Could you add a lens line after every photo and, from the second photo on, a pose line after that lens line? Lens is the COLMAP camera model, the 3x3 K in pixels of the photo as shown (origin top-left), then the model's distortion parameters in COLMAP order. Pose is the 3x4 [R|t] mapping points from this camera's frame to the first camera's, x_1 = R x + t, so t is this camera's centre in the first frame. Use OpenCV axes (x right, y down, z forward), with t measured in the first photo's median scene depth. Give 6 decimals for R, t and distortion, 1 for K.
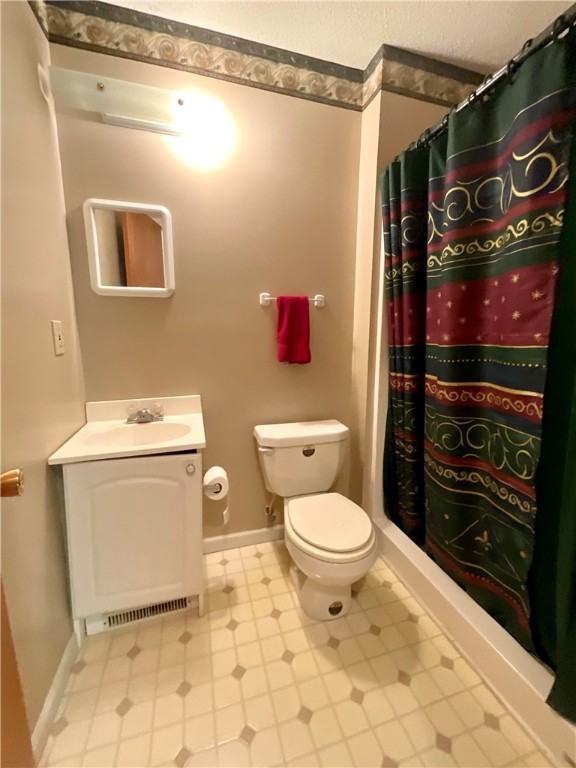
lens RADIAL K [[315.1, 0, 288.0], [0, 315.1, 382.6], [0, 0, 1]] dist [-0.016973, 0.003932]
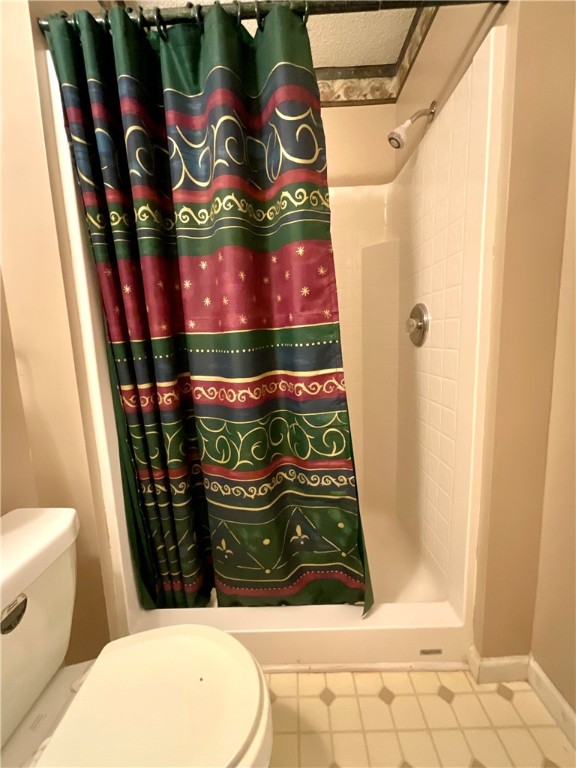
lens RADIAL K [[315.1, 0, 289.1], [0, 315.1, 381.5], [0, 0, 1]] dist [-0.016973, 0.003932]
pose [[0.337668, -0.156191, 0.928216, -0.173693], [0.201035, 0.975349, 0.090989, -0.041253], [-0.919546, 0.155880, 0.360744, 0.626730]]
